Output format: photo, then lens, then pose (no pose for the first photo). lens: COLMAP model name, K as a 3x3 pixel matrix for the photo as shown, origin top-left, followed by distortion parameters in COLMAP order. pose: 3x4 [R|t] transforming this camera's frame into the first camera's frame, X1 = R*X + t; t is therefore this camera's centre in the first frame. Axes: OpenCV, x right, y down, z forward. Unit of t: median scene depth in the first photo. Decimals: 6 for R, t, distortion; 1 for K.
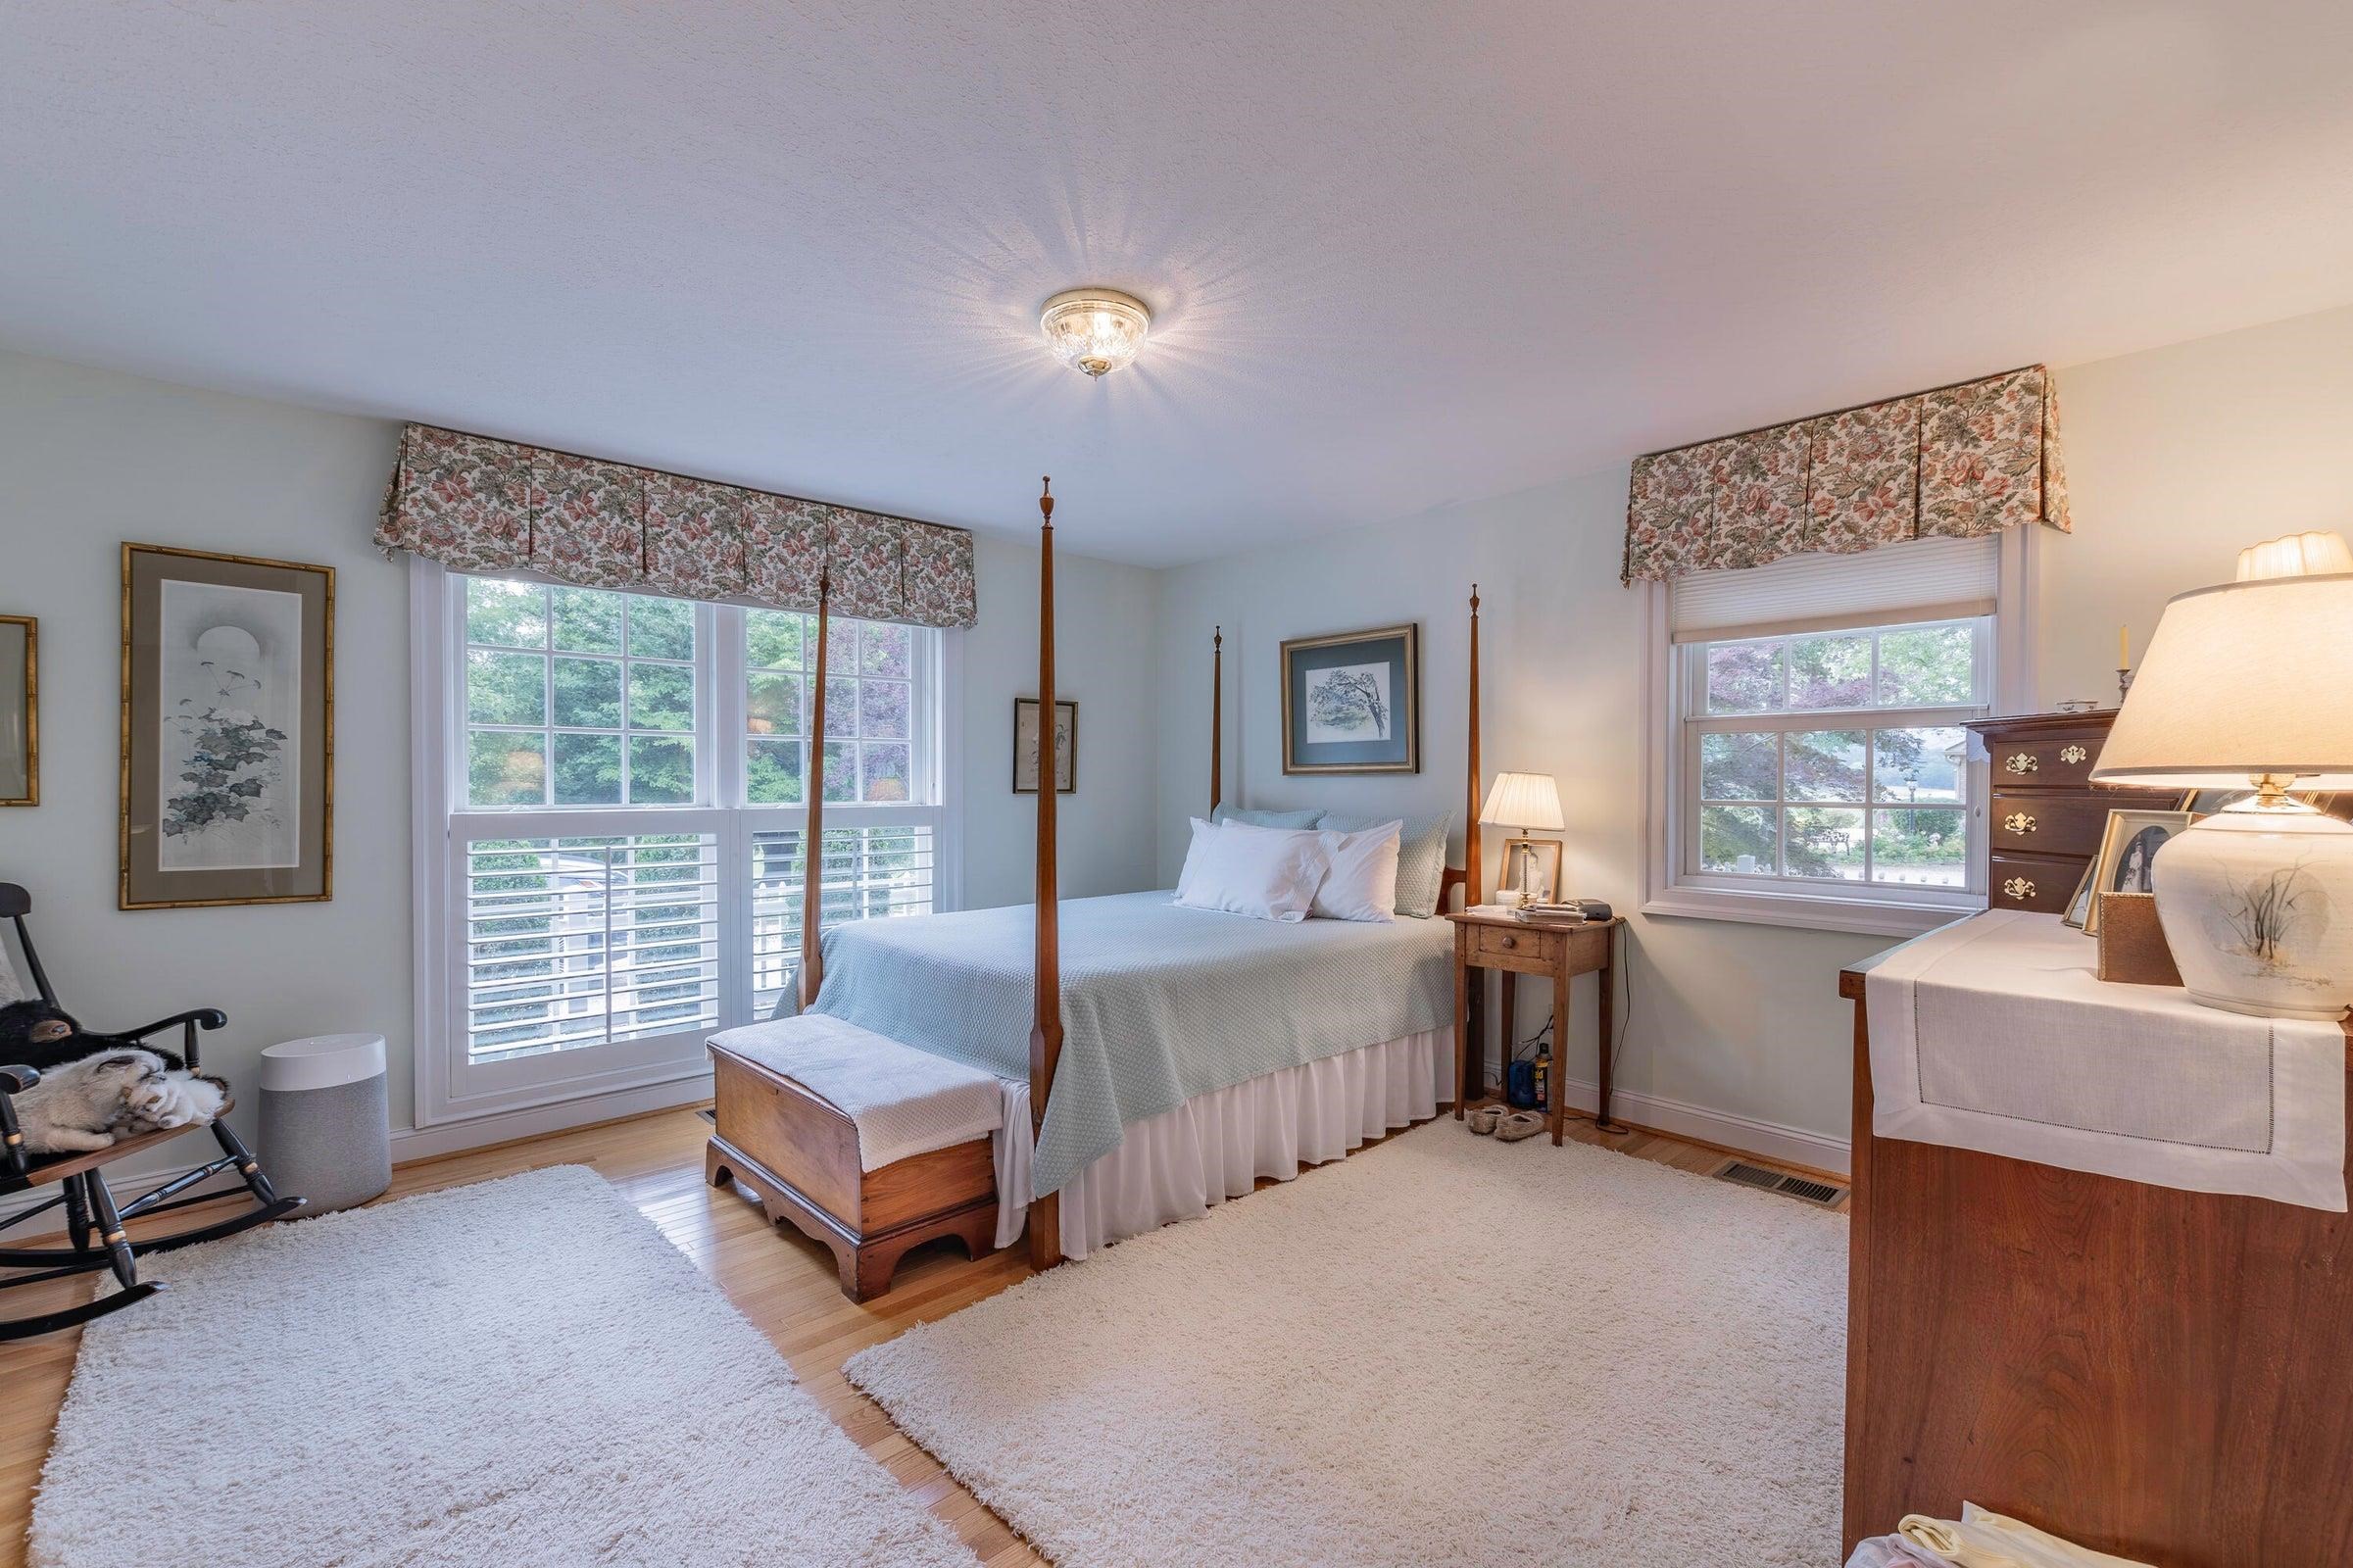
lens RADIAL K [[1011.4, 0, 1177.6], [0, 1011.4, 791.4], [0, 0, 1]] dist [0.008267, -0.005283]
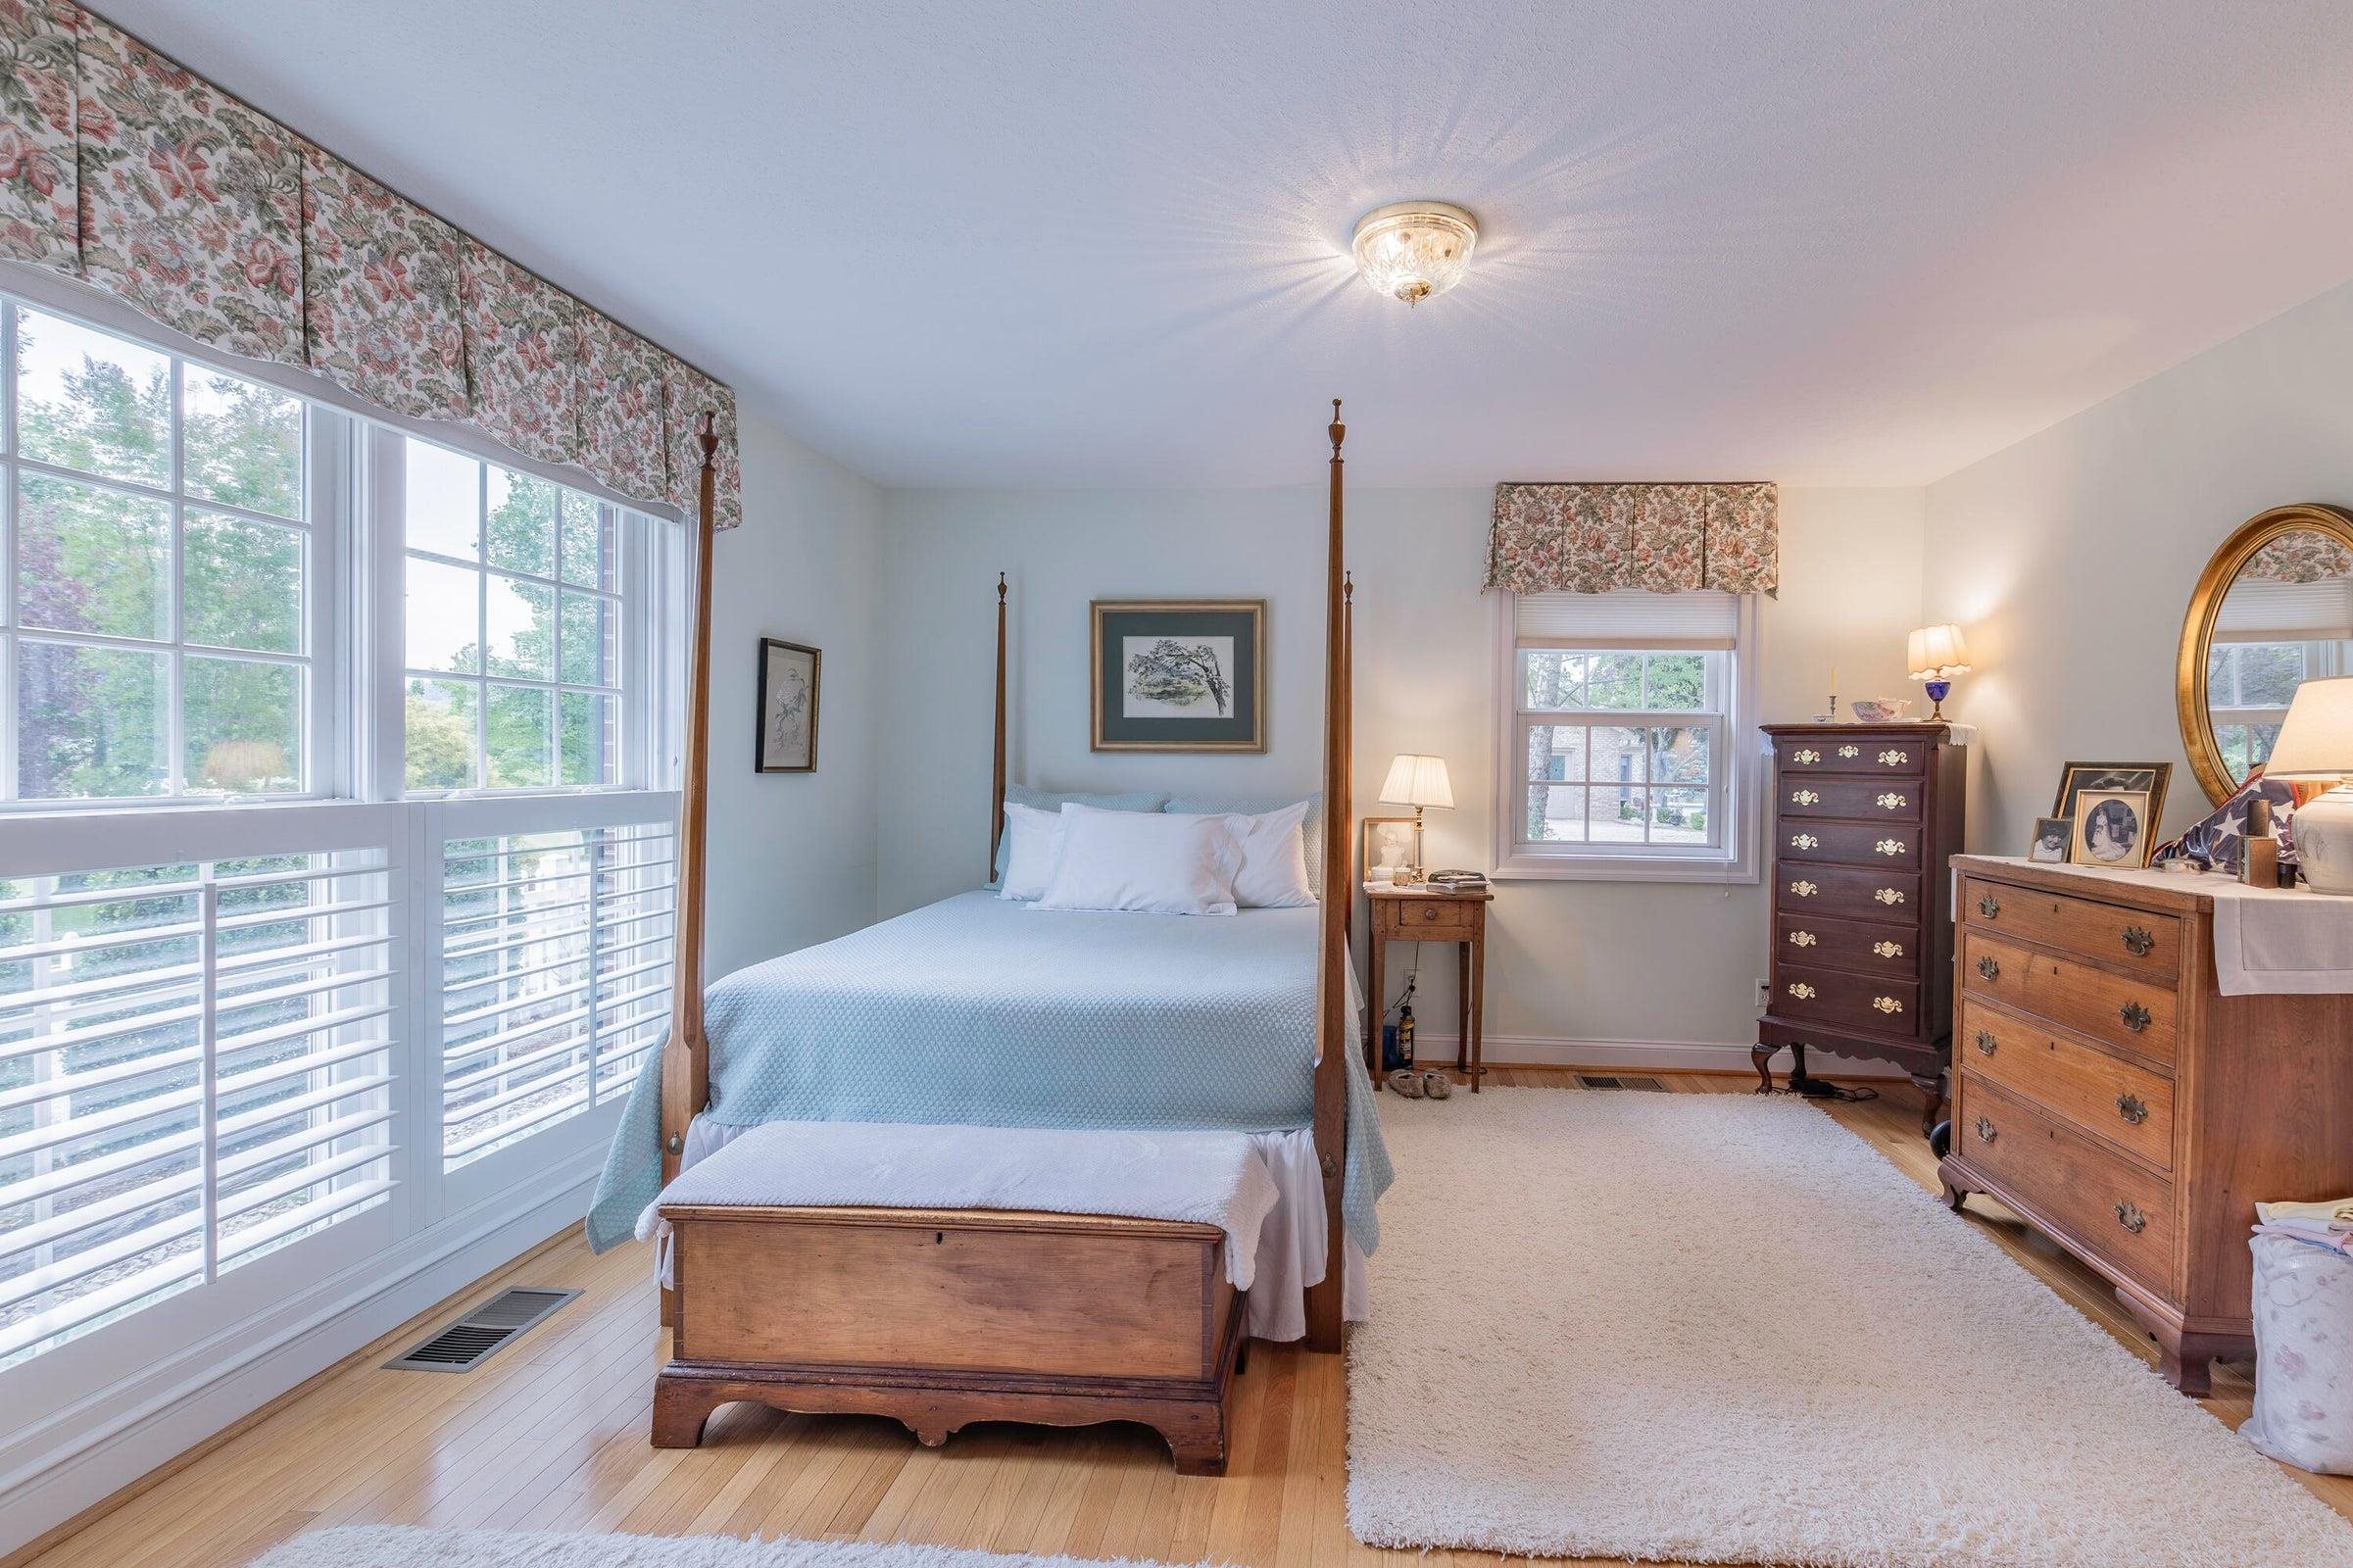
lens RADIAL K [[1100.3, 0, 1178.3], [0, 1100.3, 770.8], [0, 0, 1]] dist [0.001299, -0.001973]
pose [[0.728442, 0.002183, 0.685104, -0.621856], [-0.006336, 0.999974, 0.003550, -0.004830], [-0.685078, -0.006927, 0.728437, 0.313895]]
